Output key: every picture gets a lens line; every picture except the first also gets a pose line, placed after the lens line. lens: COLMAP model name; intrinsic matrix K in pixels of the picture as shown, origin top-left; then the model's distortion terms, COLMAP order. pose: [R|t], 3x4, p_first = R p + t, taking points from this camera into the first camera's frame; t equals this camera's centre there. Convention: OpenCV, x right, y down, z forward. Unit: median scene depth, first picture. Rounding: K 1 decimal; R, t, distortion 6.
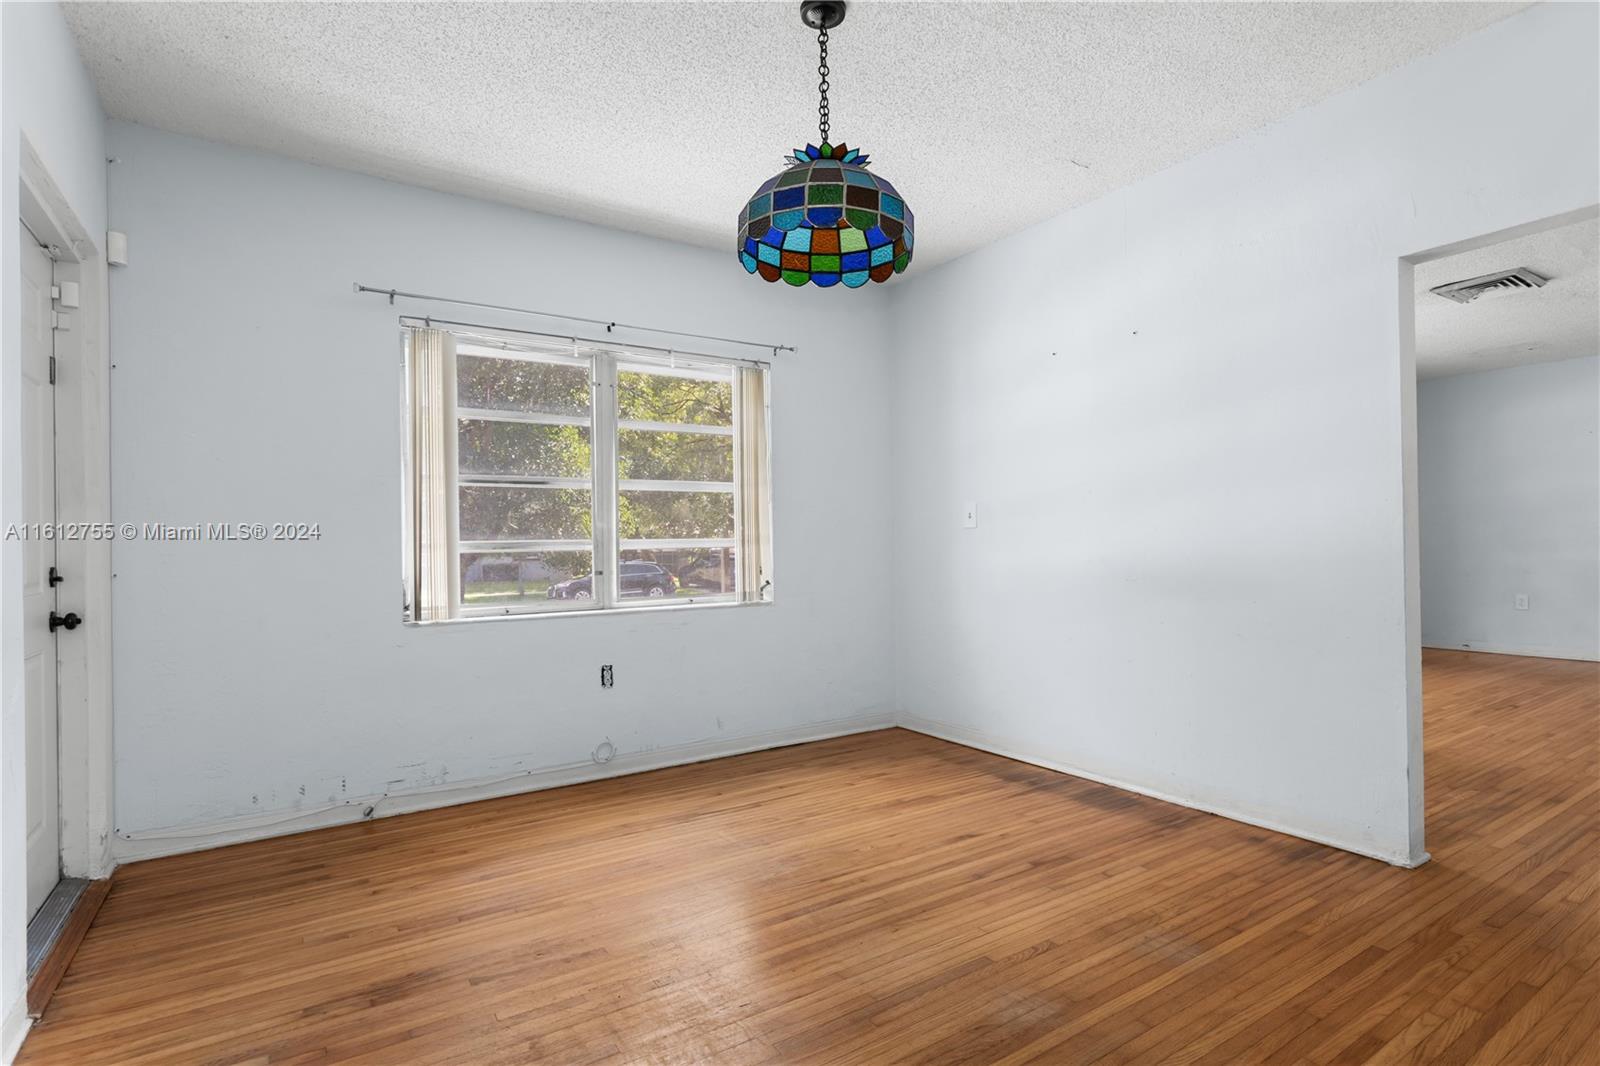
lens RADIAL K [[790.0, 0, 806.3], [0, 790.0, 540.3], [0, 0, 1]] dist [-0.003222, -0.000732]
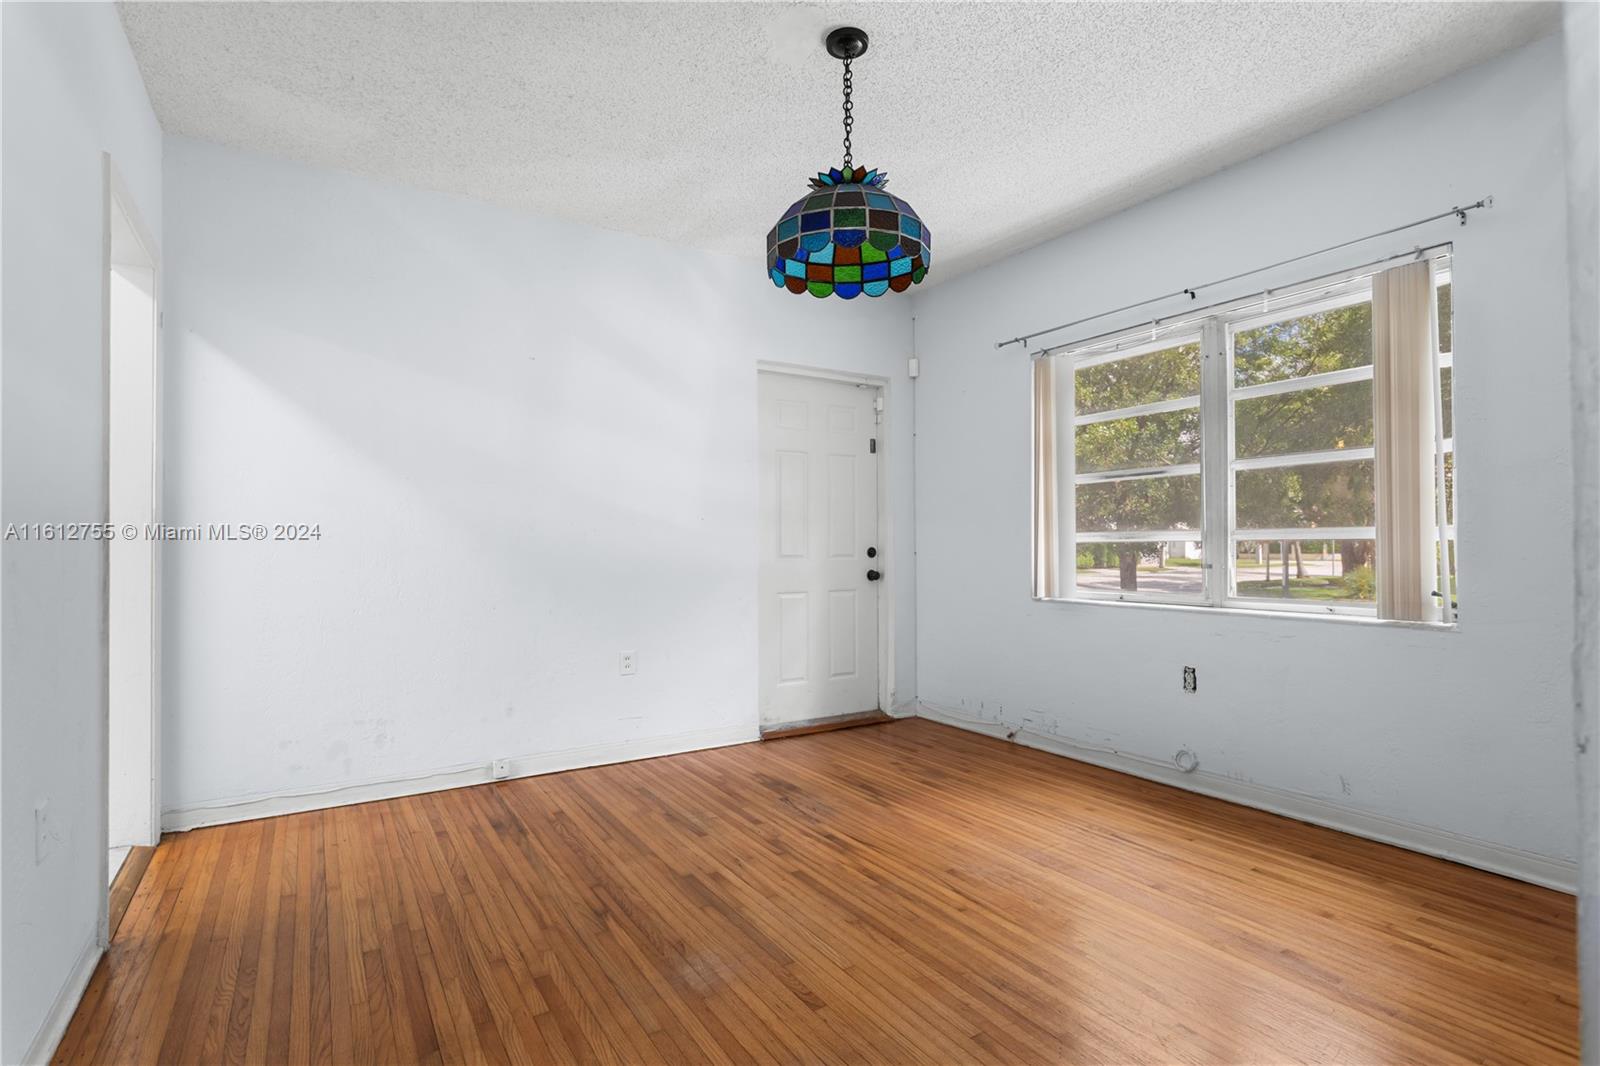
lens RADIAL K [[790.0, 0, 806.3], [0, 790.0, 540.3], [0, 0, 1]] dist [-0.003222, -0.000732]
pose [[-0.014947, 0.007588, -0.999860, 0.790931], [0.010588, 0.999916, 0.007430, 0.000452], [0.999832, -0.010476, -0.015026, 0.685012]]
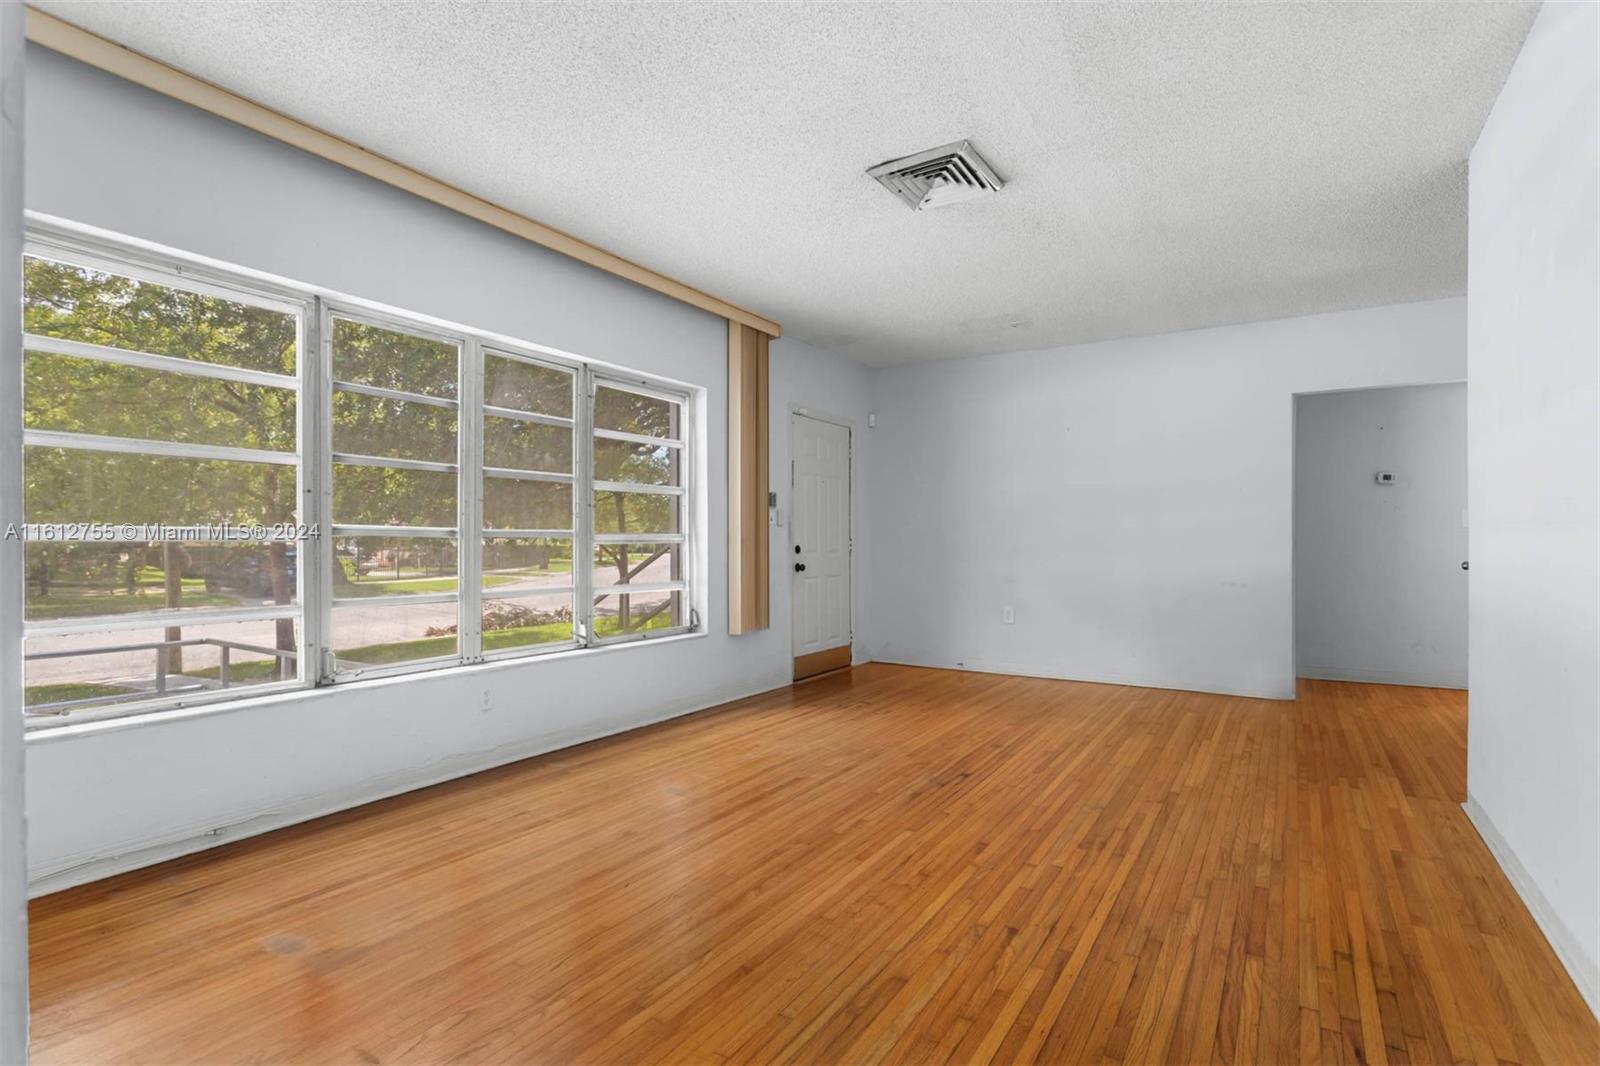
lens RADIAL K [[790.0, 0, 806.3], [0, 790.0, 540.3], [0, 0, 1]] dist [-0.003222, -0.000732]
pose [[0.912678, 0.010214, 0.408552, 0.077345], [-0.012394, 0.999920, 0.002689, -0.000757], [-0.408492, -0.007518, 0.912731, 0.065904]]
